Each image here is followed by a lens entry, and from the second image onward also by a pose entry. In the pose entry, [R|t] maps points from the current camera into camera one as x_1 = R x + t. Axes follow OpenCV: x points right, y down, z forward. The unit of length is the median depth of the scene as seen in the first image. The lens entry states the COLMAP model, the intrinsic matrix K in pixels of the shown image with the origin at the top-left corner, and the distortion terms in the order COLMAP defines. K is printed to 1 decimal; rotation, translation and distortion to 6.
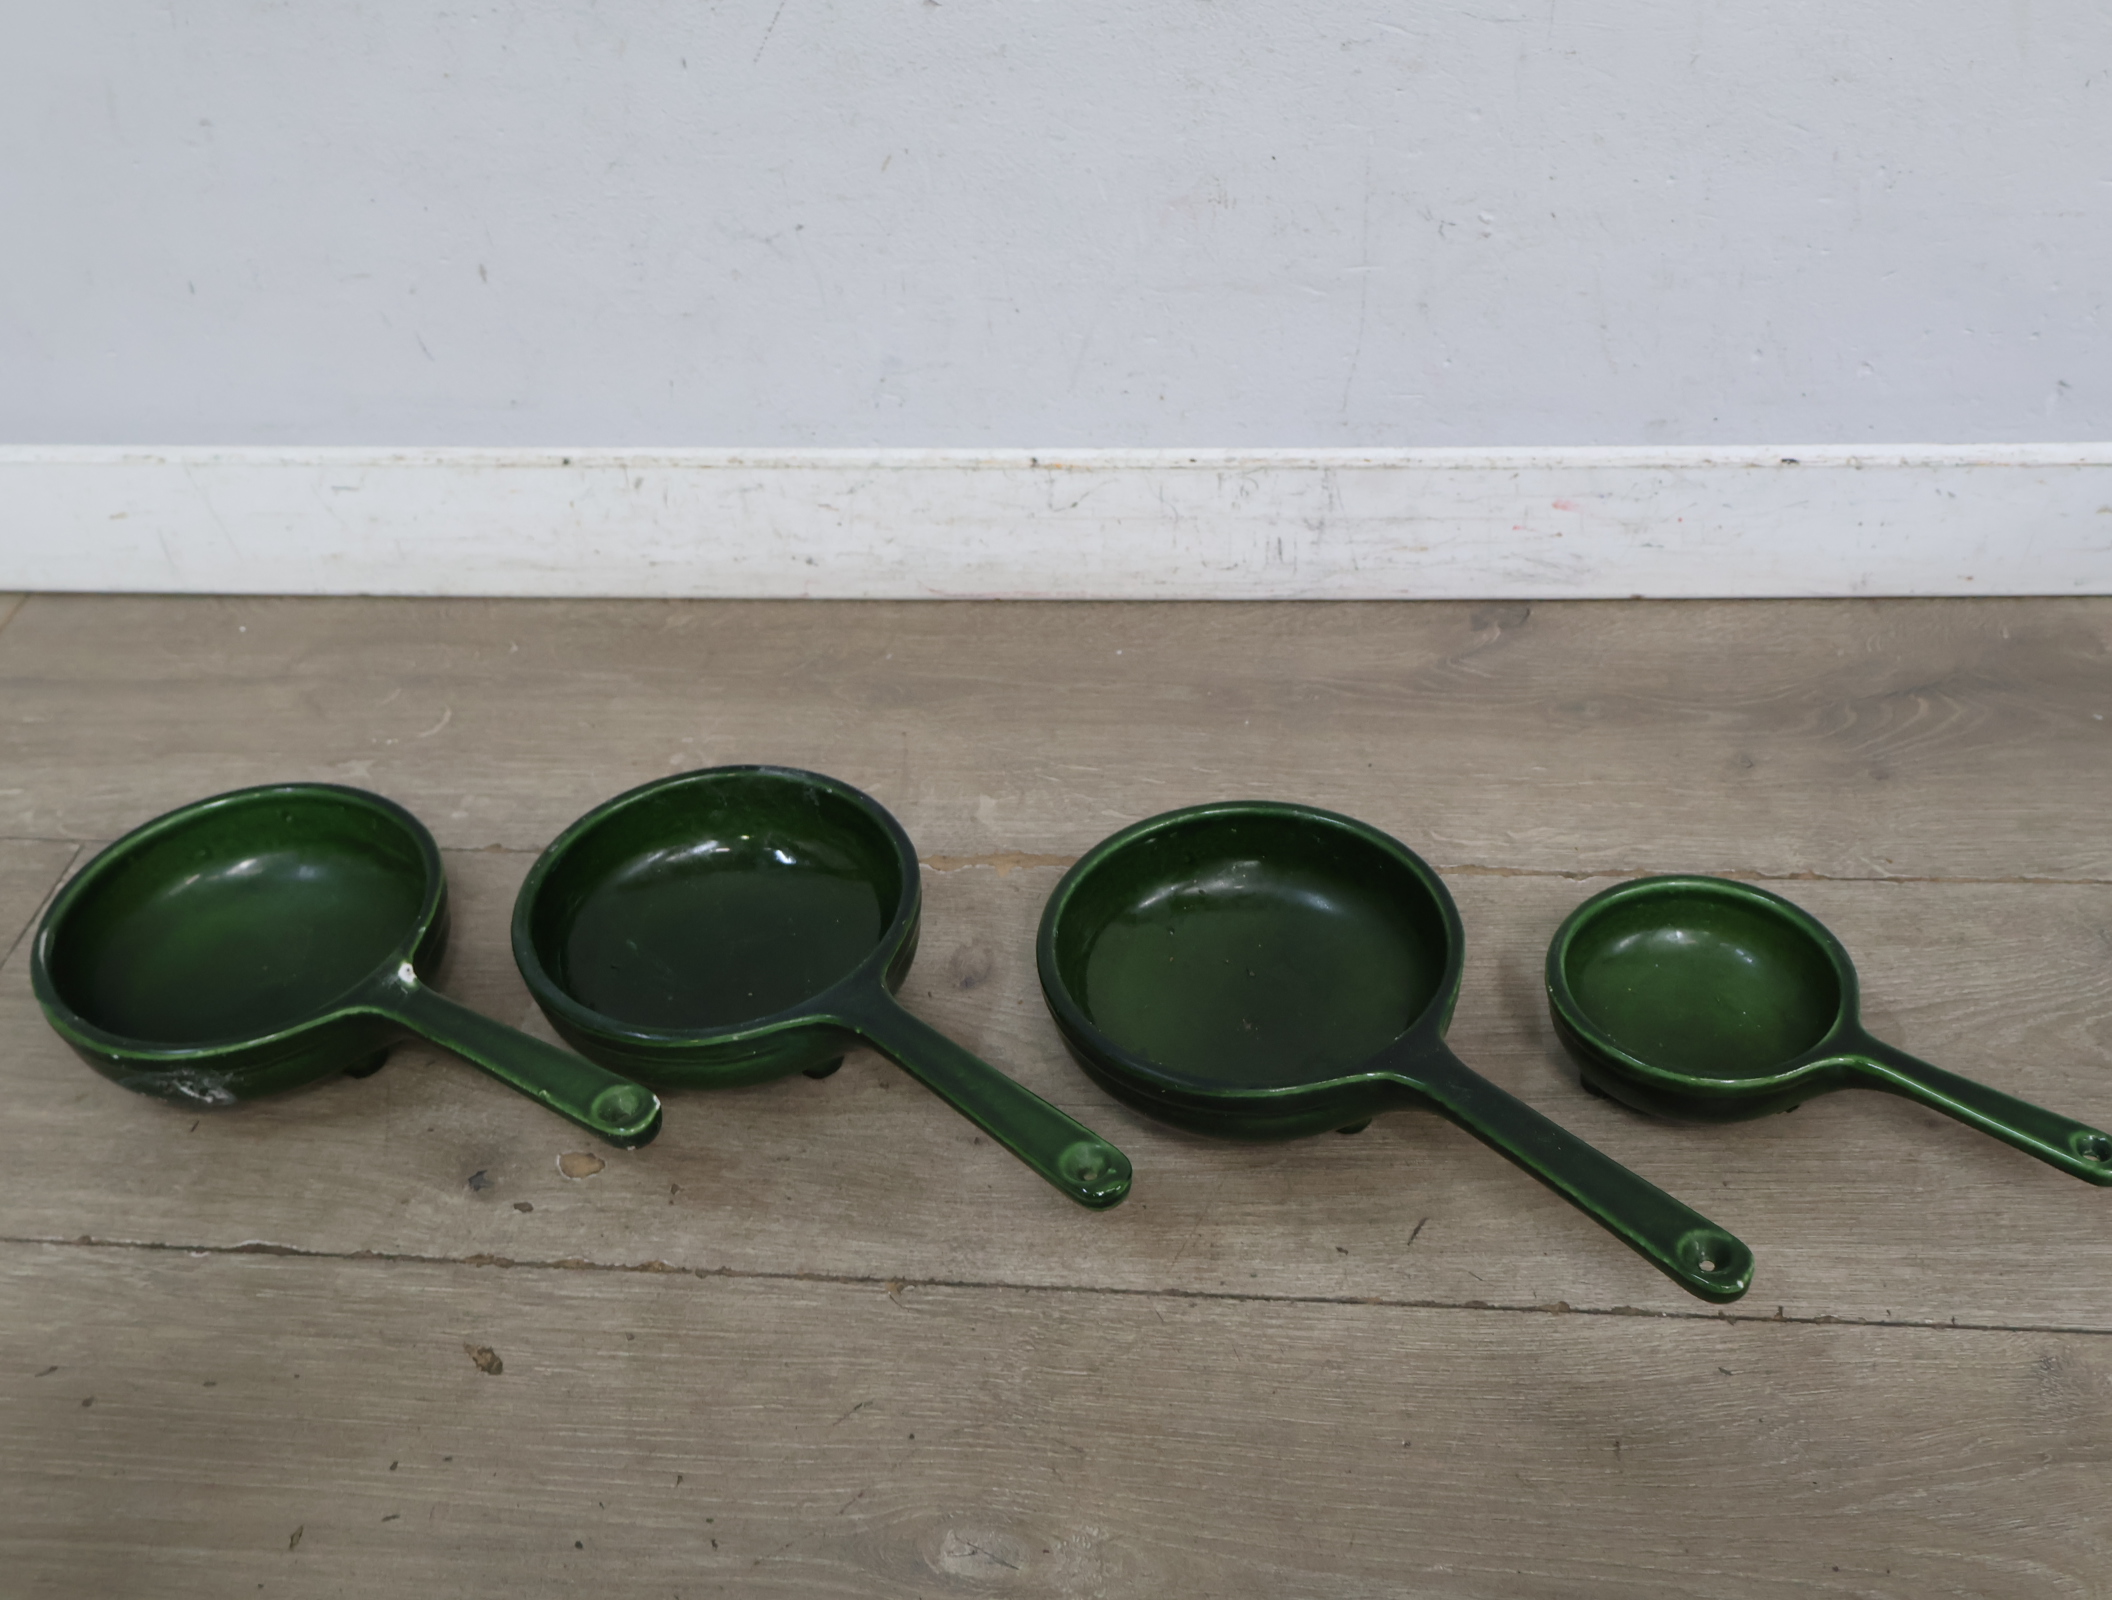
lens RADIAL K [[2226.4, 0, 1046.6], [0, 2226.4, 811.7], [0, 0, 1]] dist [0.015930, 0.000000]
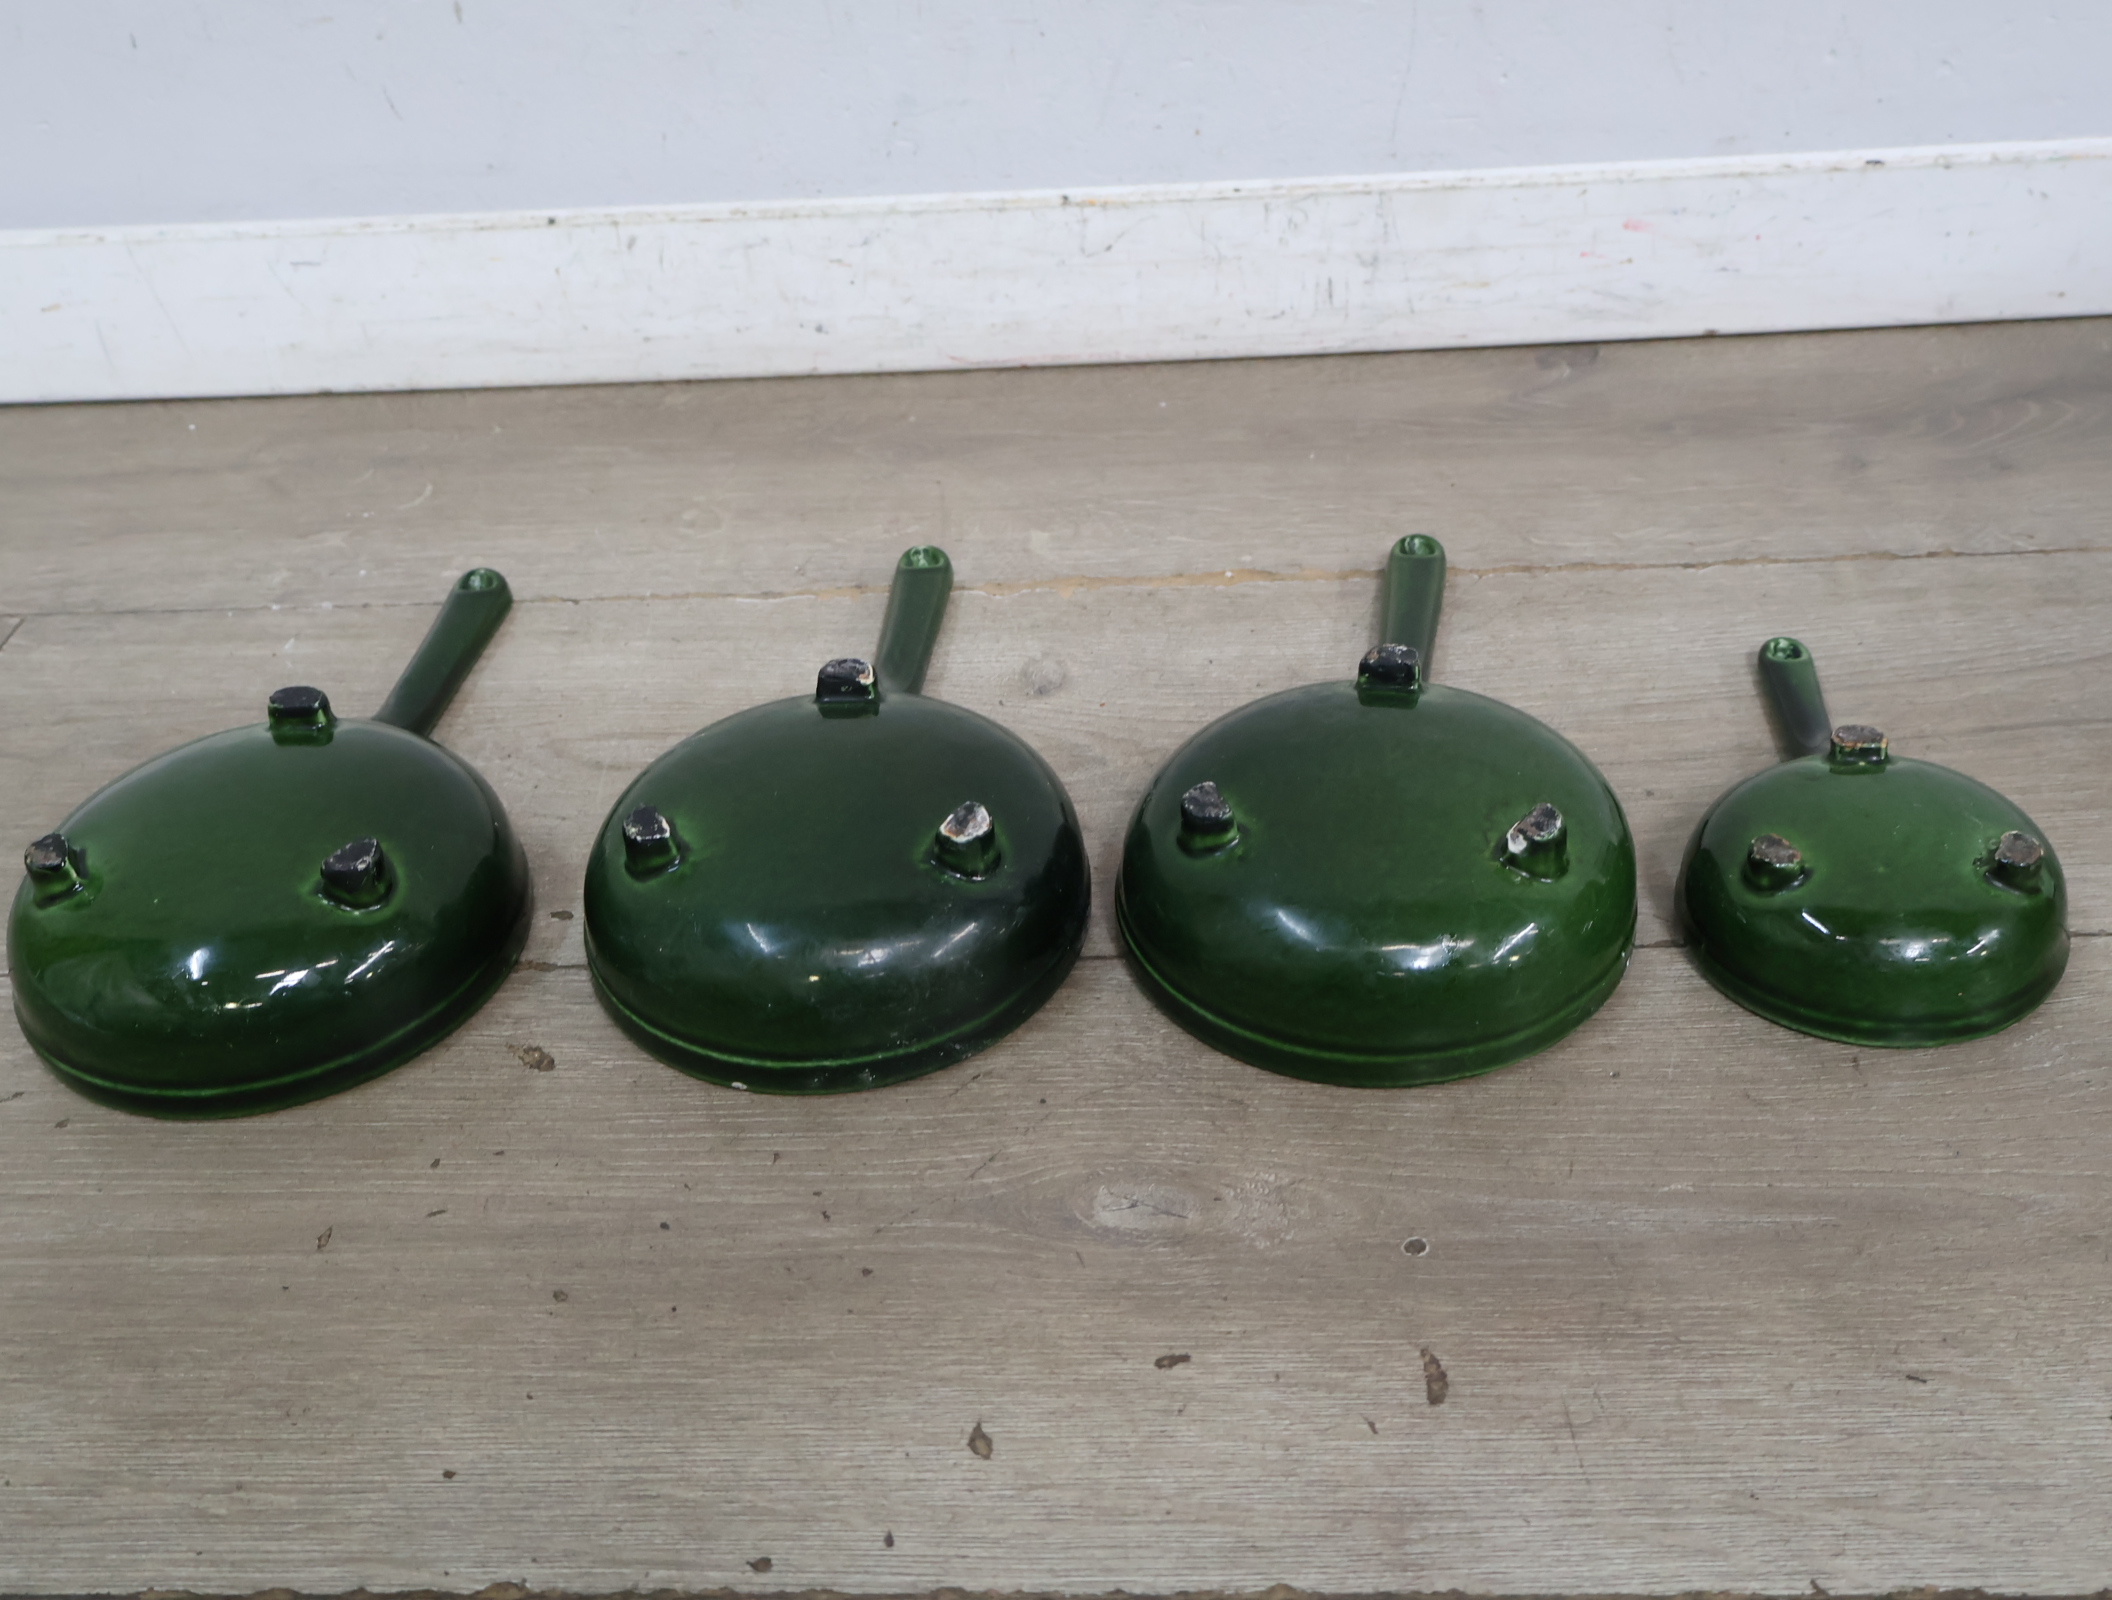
lens RADIAL K [[2226.4, 0, 1050.0], [0, 2226.4, 810.7], [0, 0, 1]] dist [0.015930, 0.000000]
pose [[0.998064, -0.034085, 0.052022, -0.075549], [0.037397, 0.997243, -0.064089, 0.171076], [-0.049694, 0.065910, 0.996587, 0.102071]]
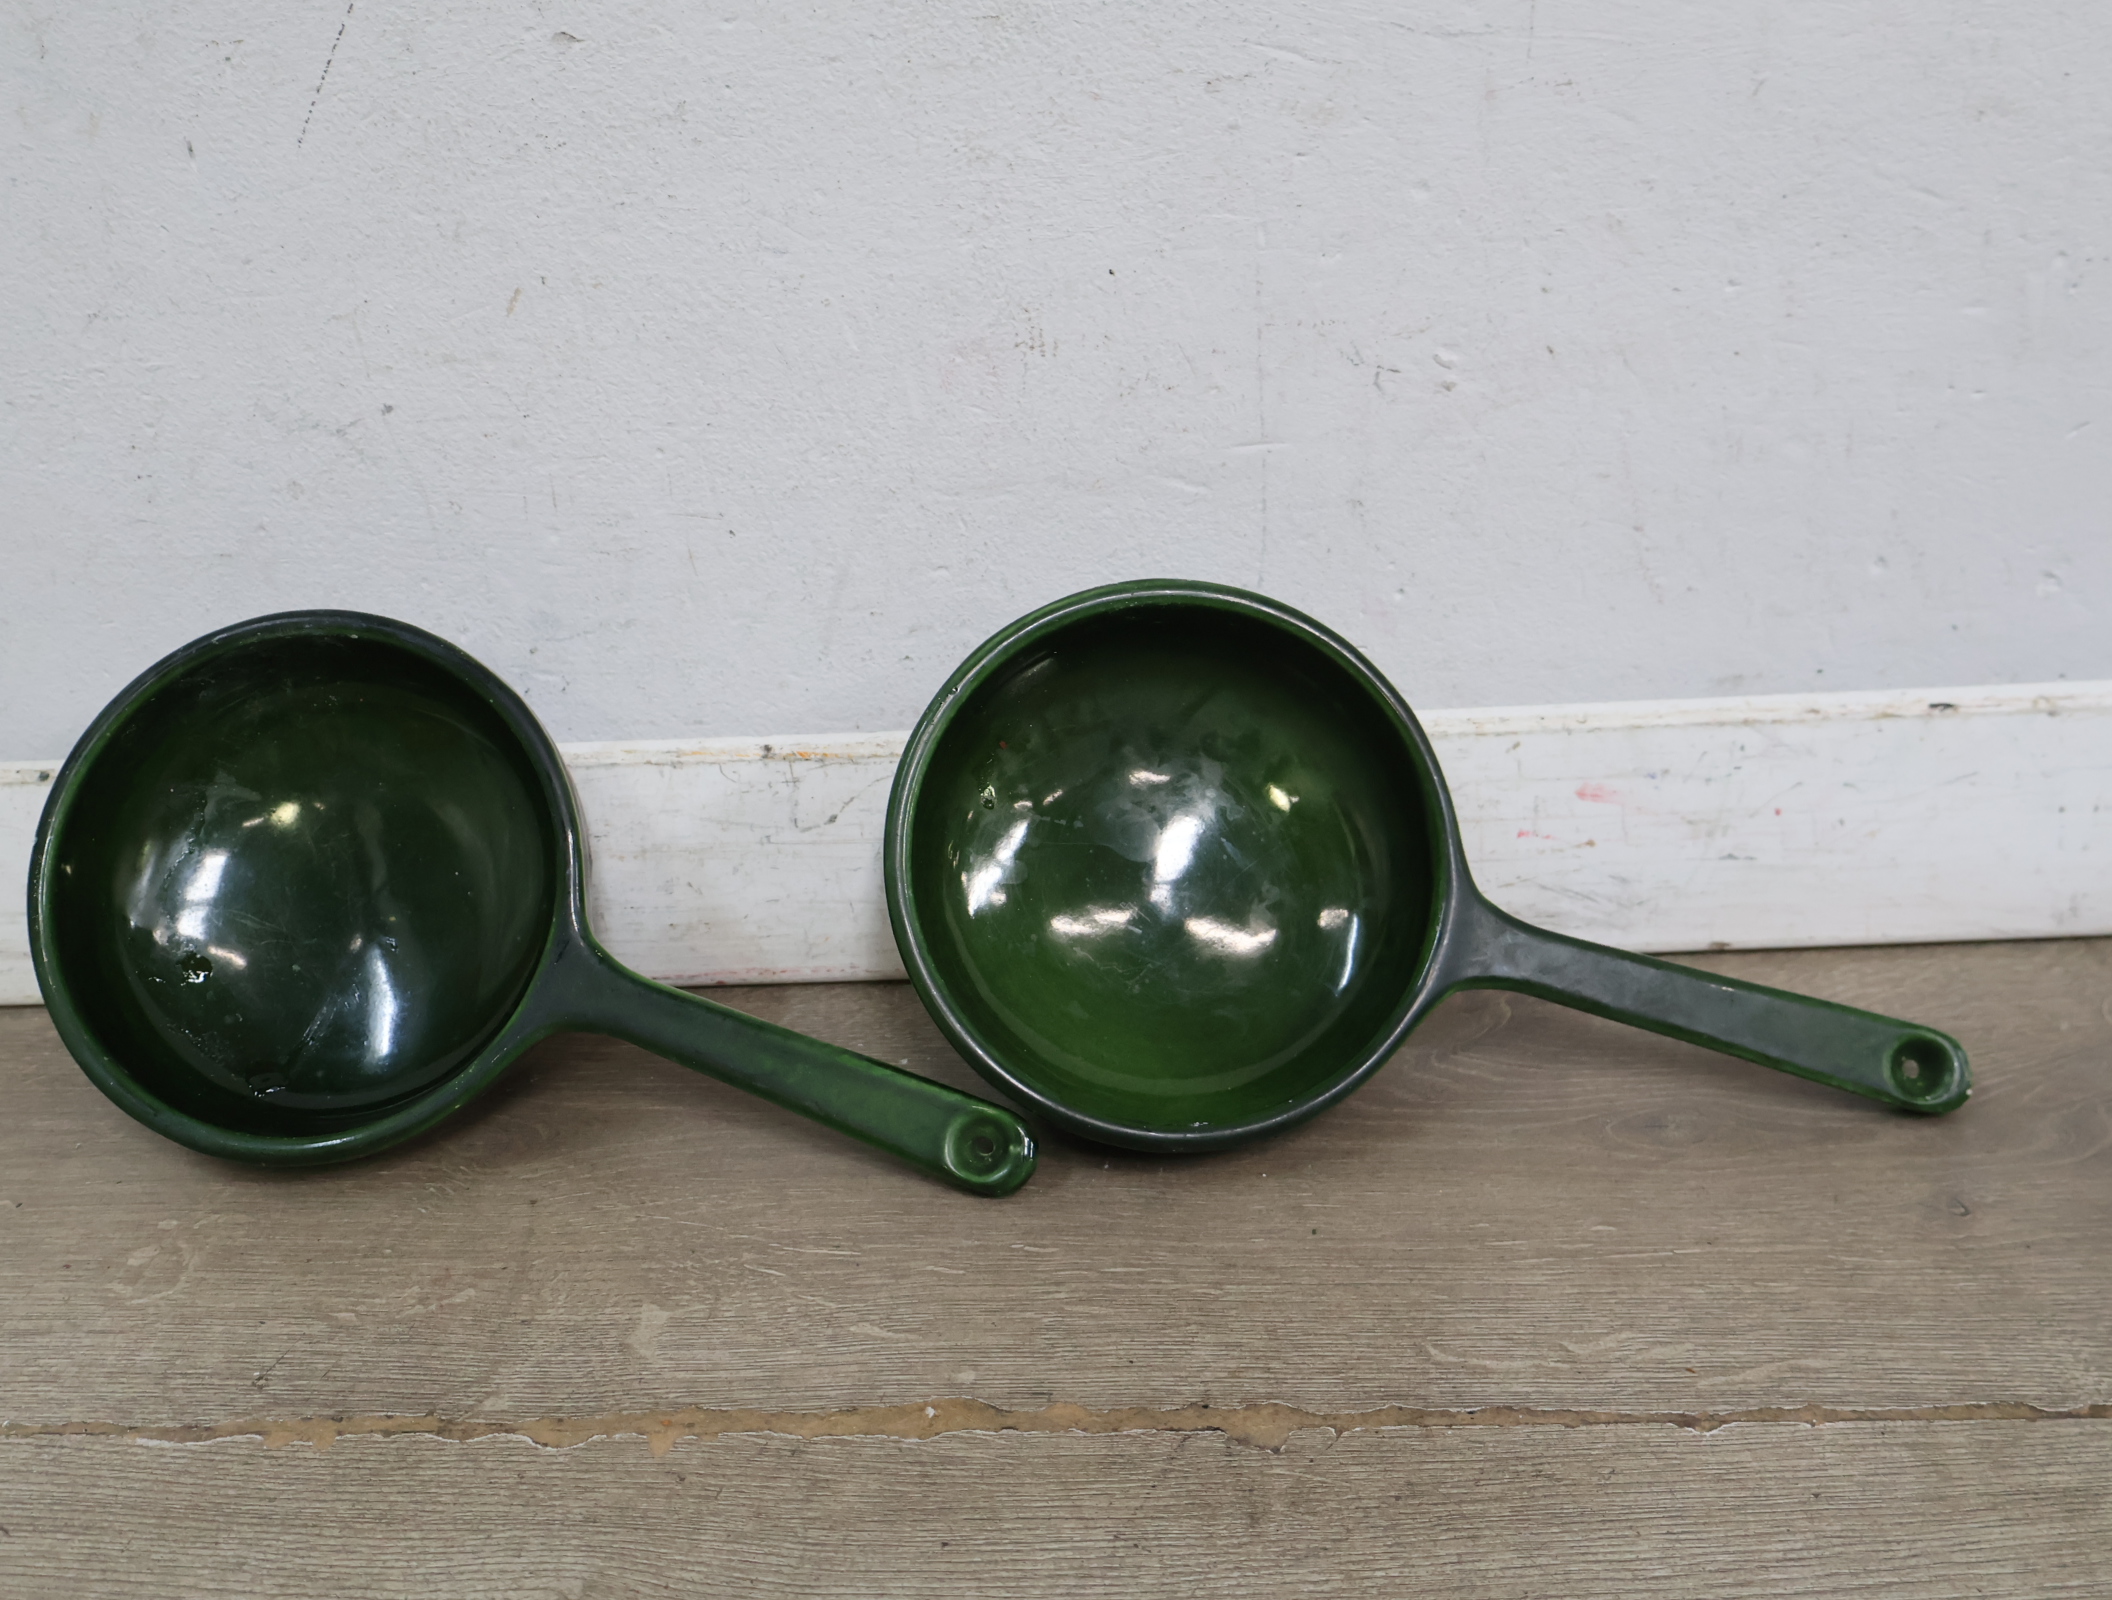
lens RADIAL K [[2226.4, 0, 1061.8], [0, 2226.4, 802.4], [0, 0, 1]] dist [0.015930, 0.000000]
pose [[0.999166, -0.022675, 0.033956, 0.063616], [0.029757, 0.973835, -0.225301, -0.000655], [-0.027959, 0.226123, 0.973697, 0.419885]]
